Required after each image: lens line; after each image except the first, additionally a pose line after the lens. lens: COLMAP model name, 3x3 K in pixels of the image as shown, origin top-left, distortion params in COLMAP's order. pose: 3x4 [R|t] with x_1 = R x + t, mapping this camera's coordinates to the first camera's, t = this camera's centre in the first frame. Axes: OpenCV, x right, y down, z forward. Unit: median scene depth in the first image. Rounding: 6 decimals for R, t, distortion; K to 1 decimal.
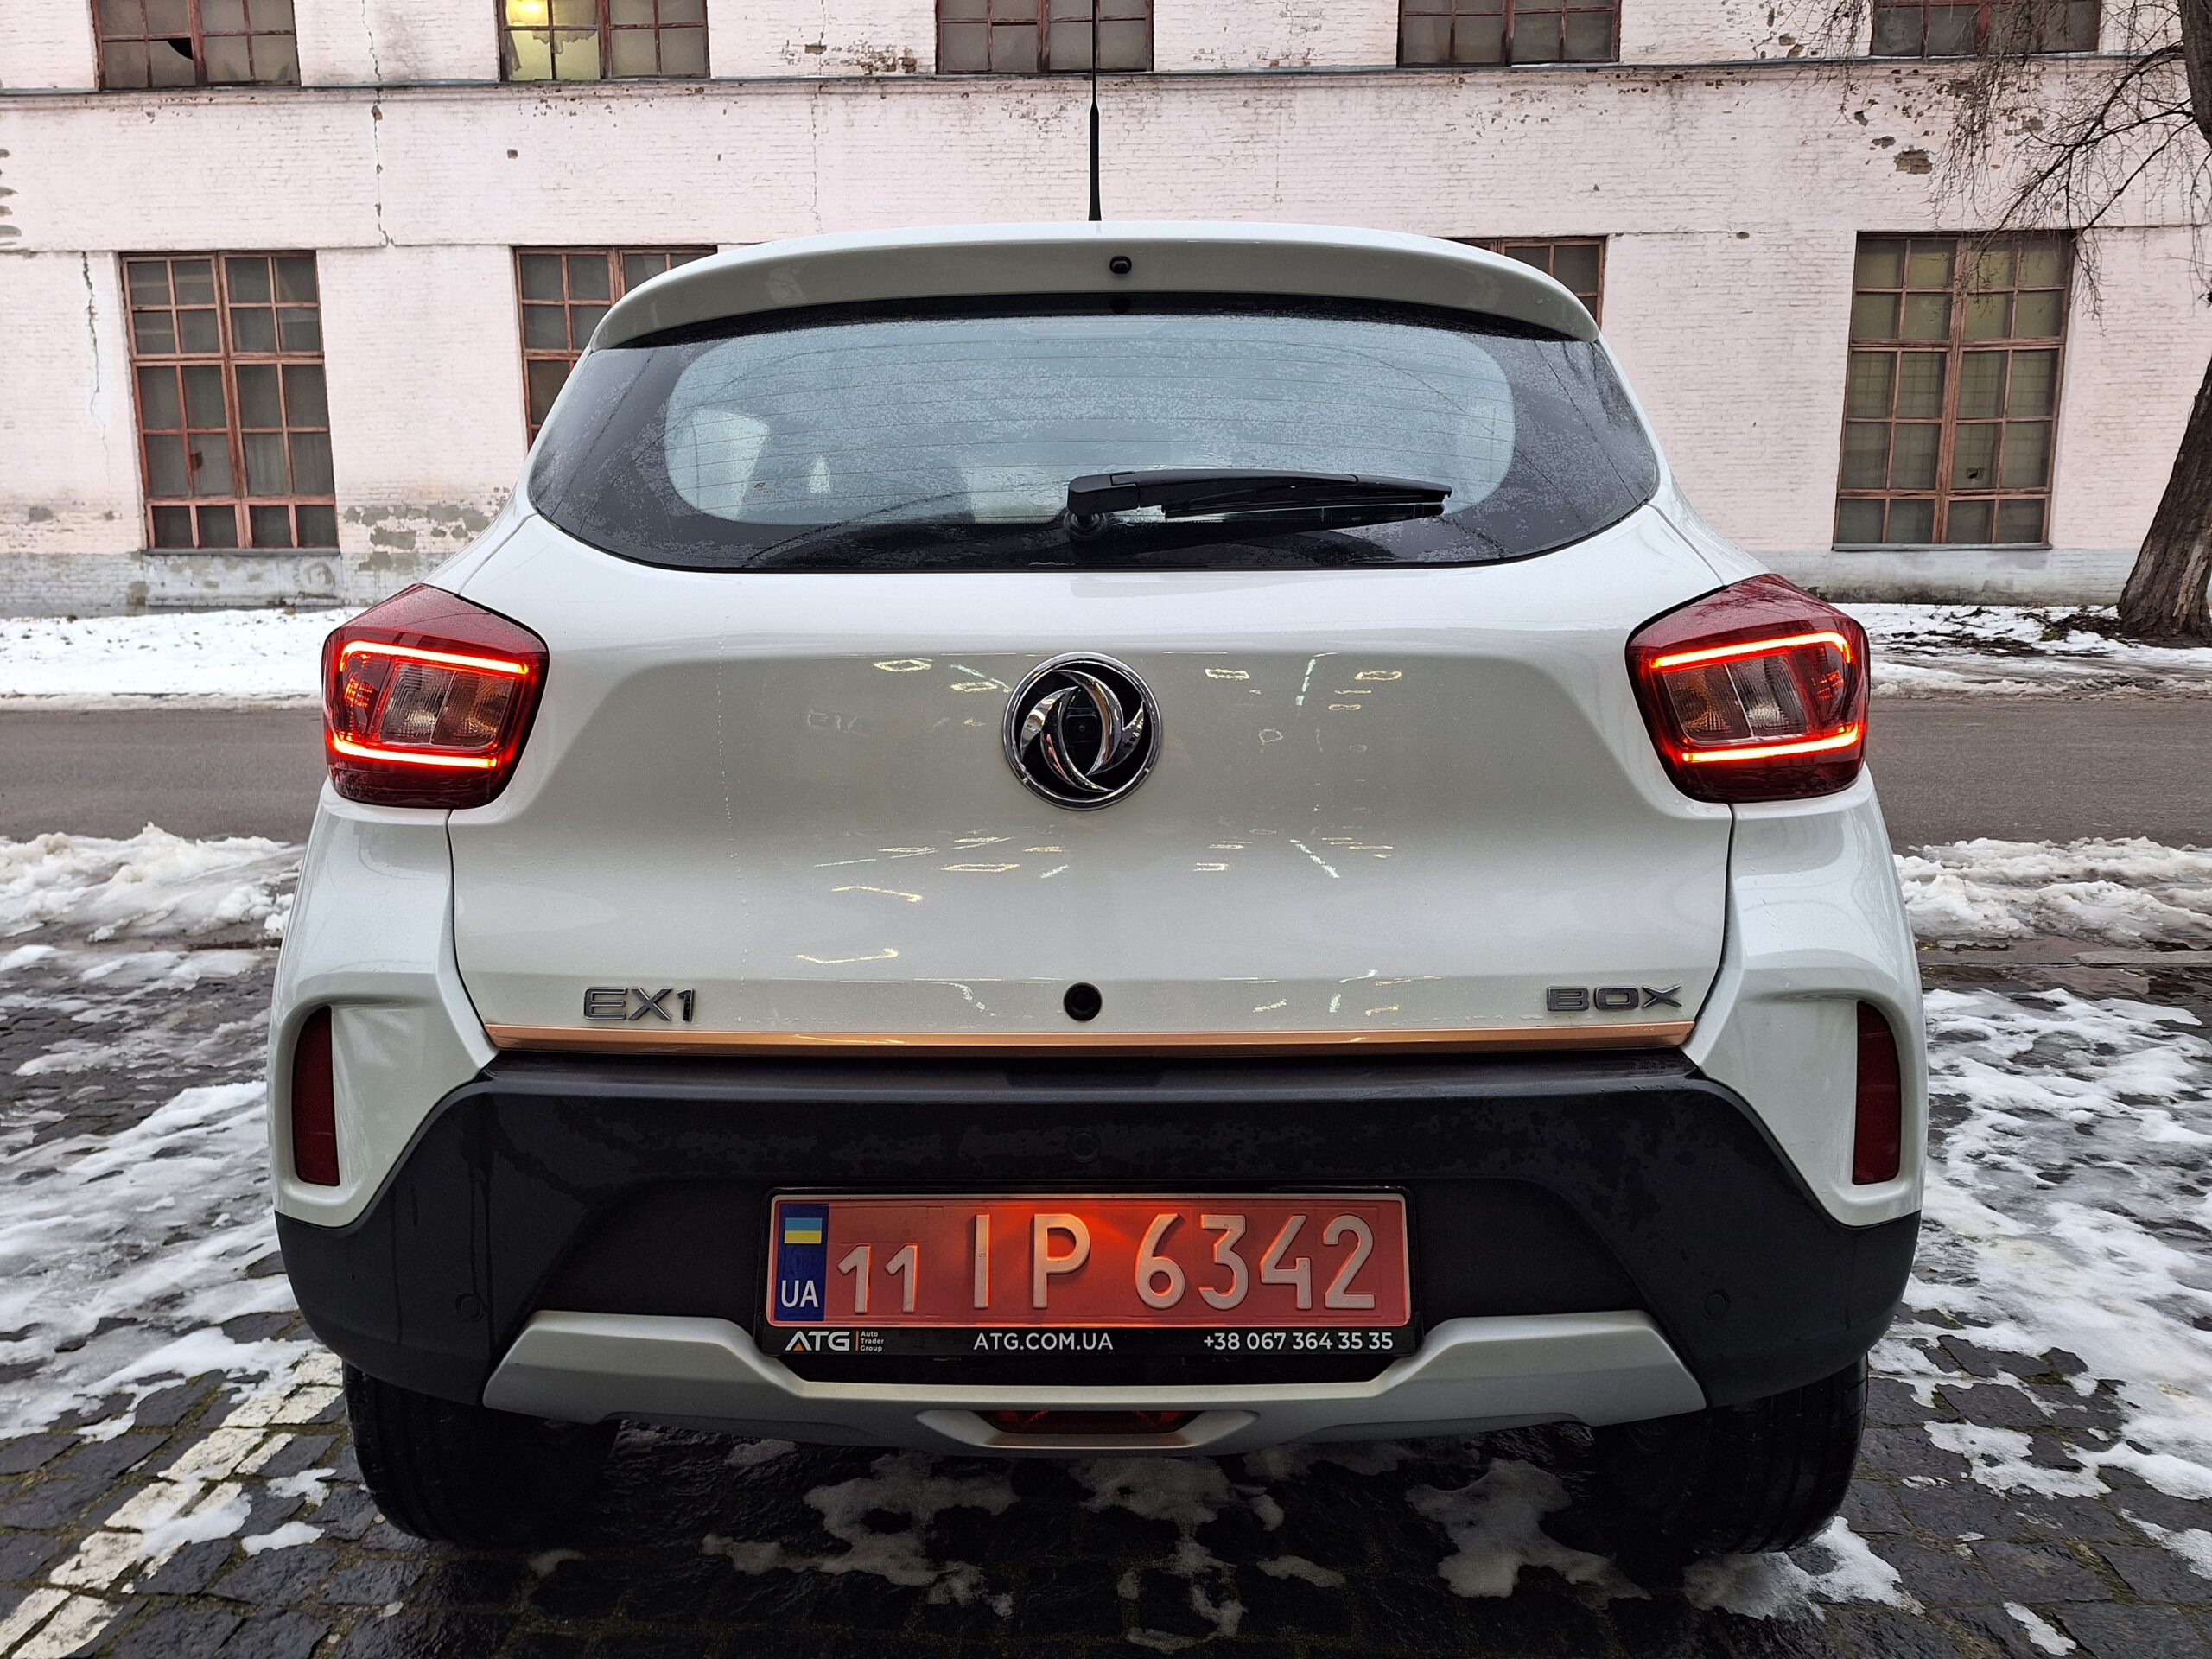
lens RADIAL K [[1545.4, 0, 1094.7], [0, 1545.4, 814.8], [0, 0, 1]] dist [0.013995, -0.004251]
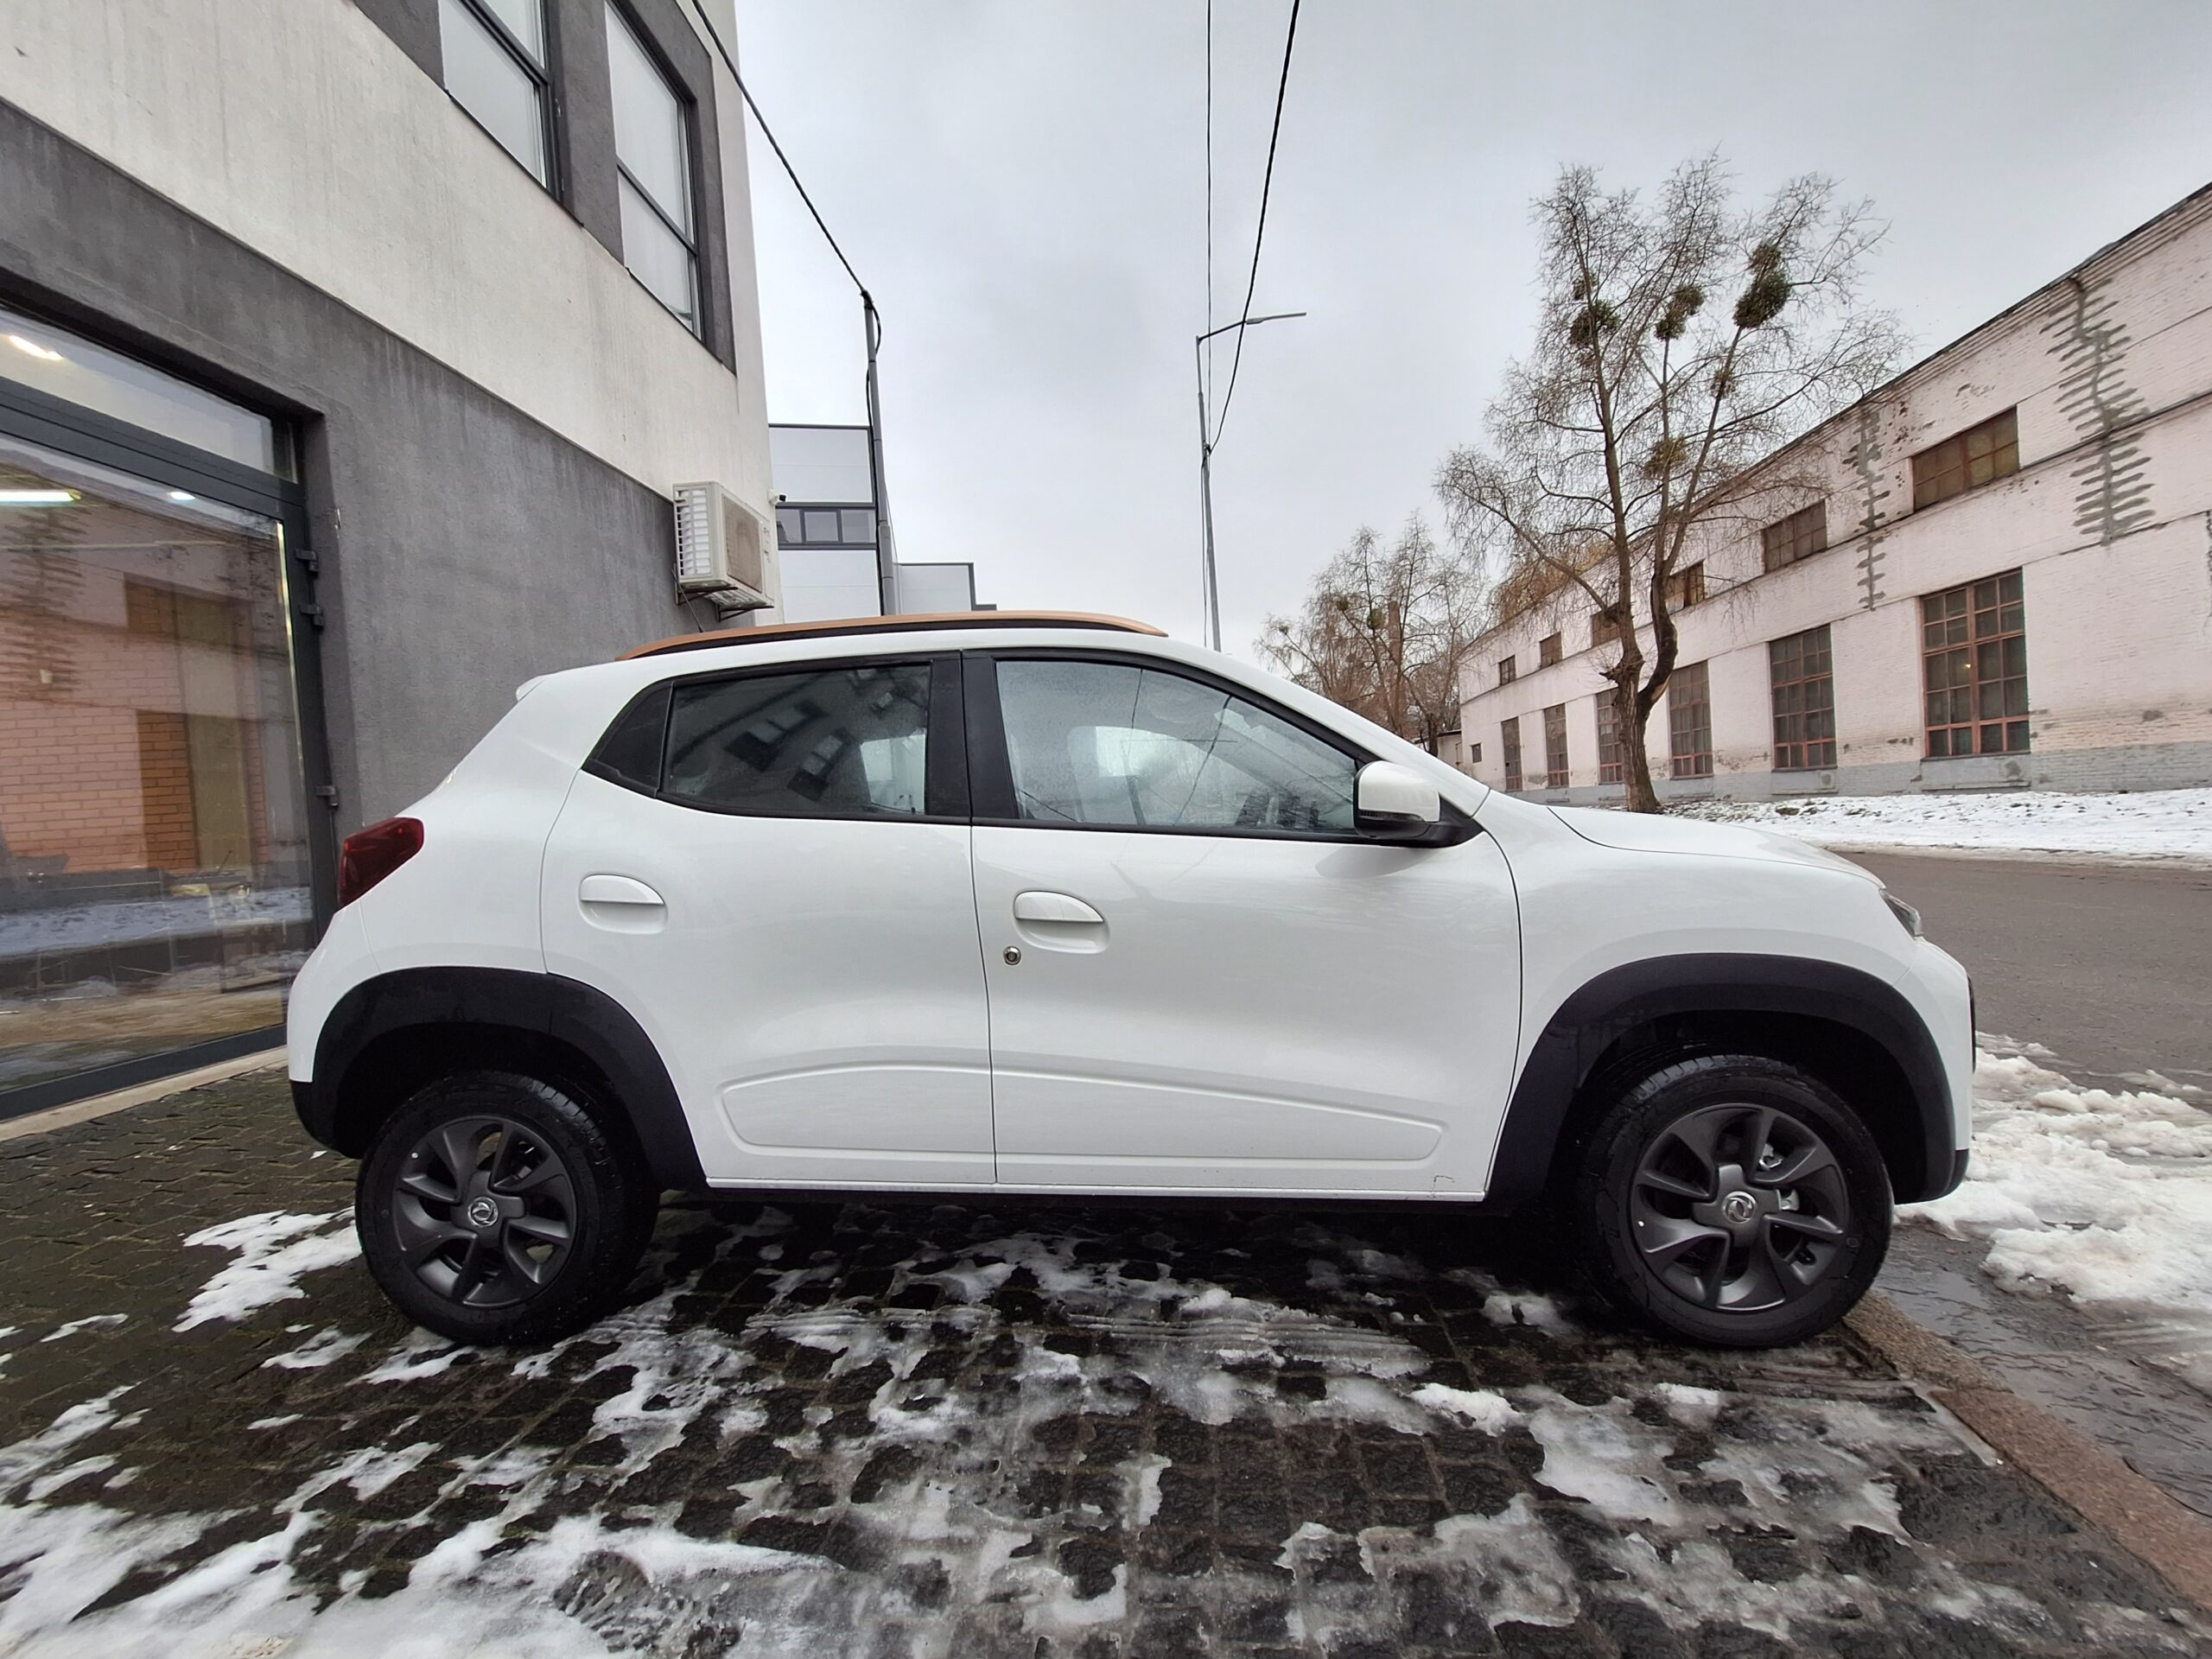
lens RADIAL K [[870.9, 0, 1119.0], [0, 870.9, 844.3], [0, 0, 1]] dist [0.000226, -0.000256]
pose [[-0.033736, 0.037974, -0.998709, 0.890188], [-0.105202, 0.993592, 0.041334, -0.148027], [0.993878, 0.106460, -0.029525, 1.111623]]
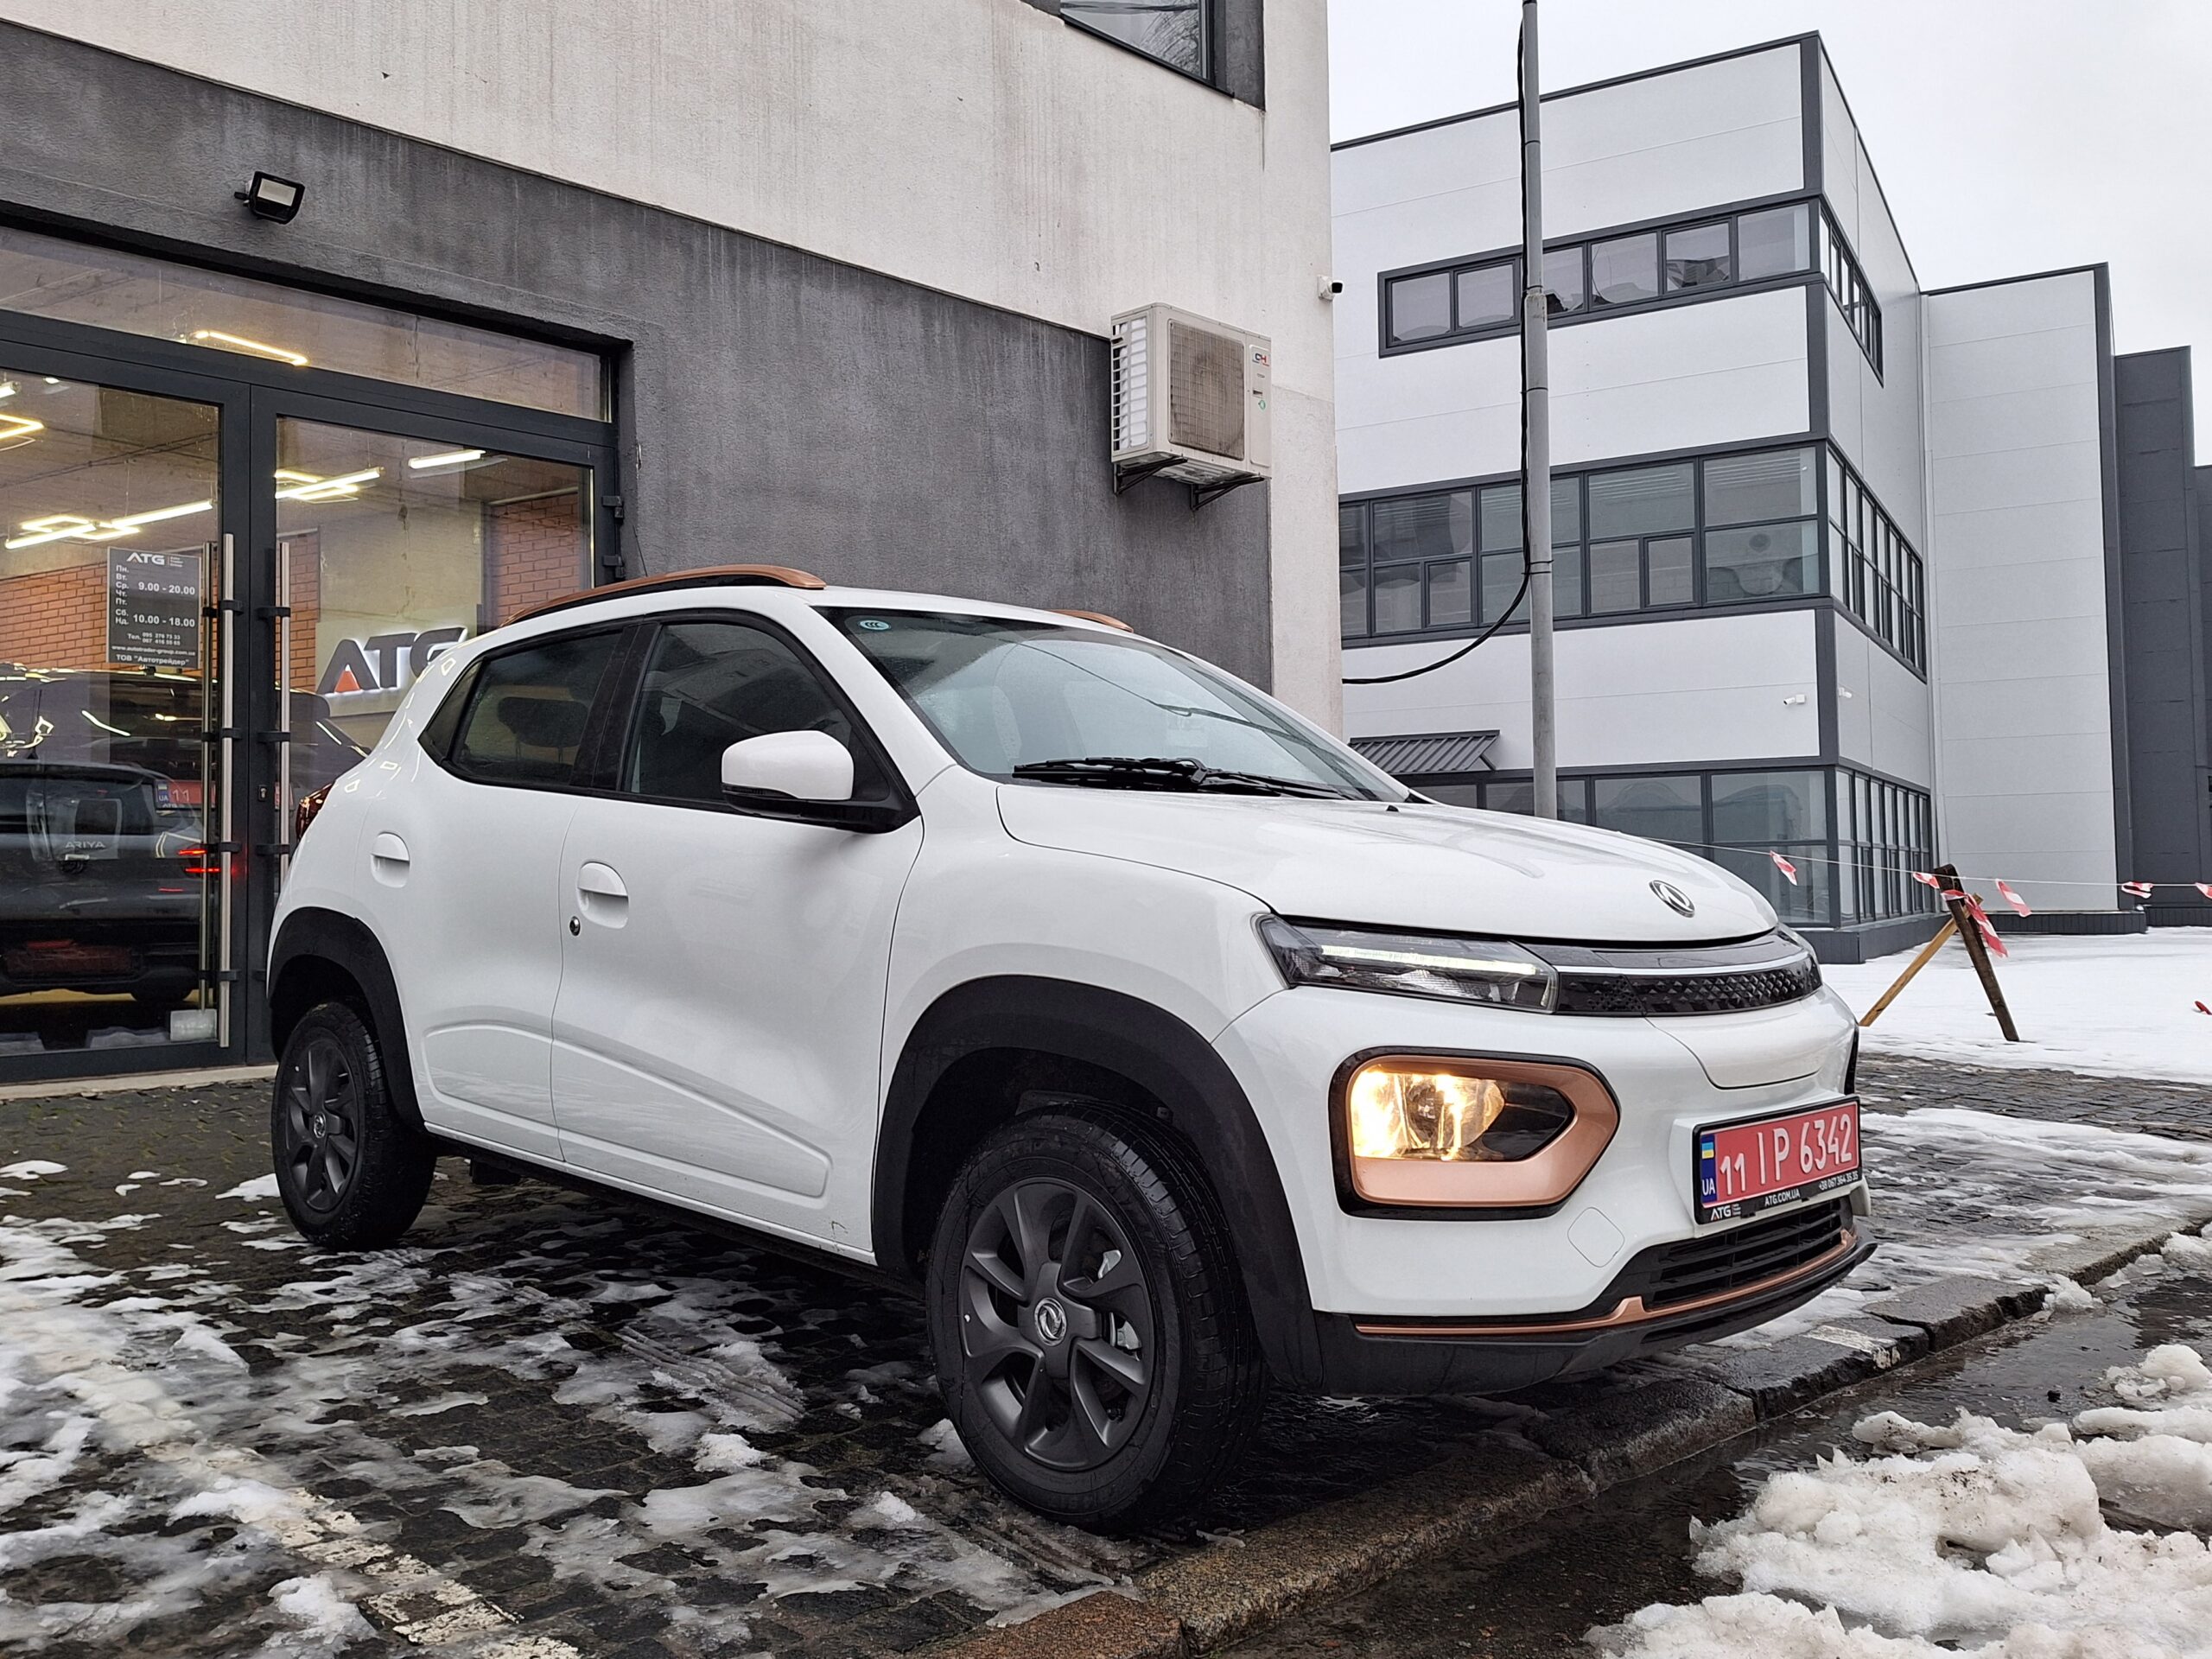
lens RADIAL K [[1803.0, 0, 1106.0], [0, 1803.0, 829.5], [0, 0, 1]] dist [0.094830, -0.116558]
pose [[-0.681210, -0.011828, -0.731992, 0.954149], [-0.108413, 0.990475, 0.084888, -0.250053], [0.724016, 0.137185, -0.676004, 2.131121]]
